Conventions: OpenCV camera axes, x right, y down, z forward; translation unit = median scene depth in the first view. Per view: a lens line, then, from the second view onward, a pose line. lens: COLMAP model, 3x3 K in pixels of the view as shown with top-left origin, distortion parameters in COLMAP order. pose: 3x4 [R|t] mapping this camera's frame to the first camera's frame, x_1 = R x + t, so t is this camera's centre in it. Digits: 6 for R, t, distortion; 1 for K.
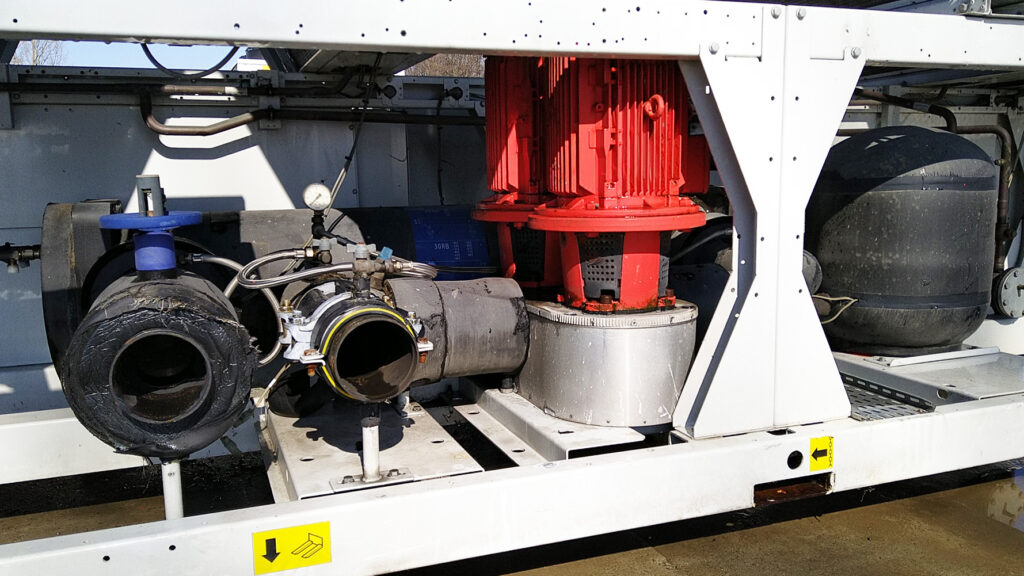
lens RADIAL K [[817.2, 0, 512.0], [0, 817.2, 288.0], [0, 0, 1]] dist [0.008090, 0.001139]
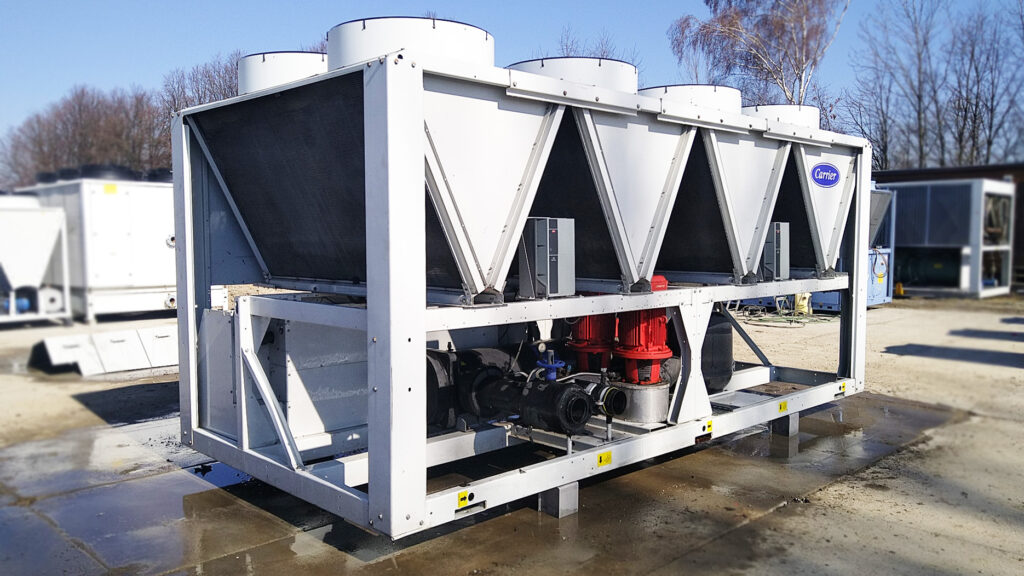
lens RADIAL K [[761.6, 0, 501.5], [0, 761.6, 284.0], [0, 0, 1]] dist [0.003737, -0.000428]
pose [[0.929457, -0.003771, 0.368910, -1.447913], [0.033966, 0.996575, -0.075391, -0.150751], [-0.367362, 0.082603, 0.926403, -1.471740]]
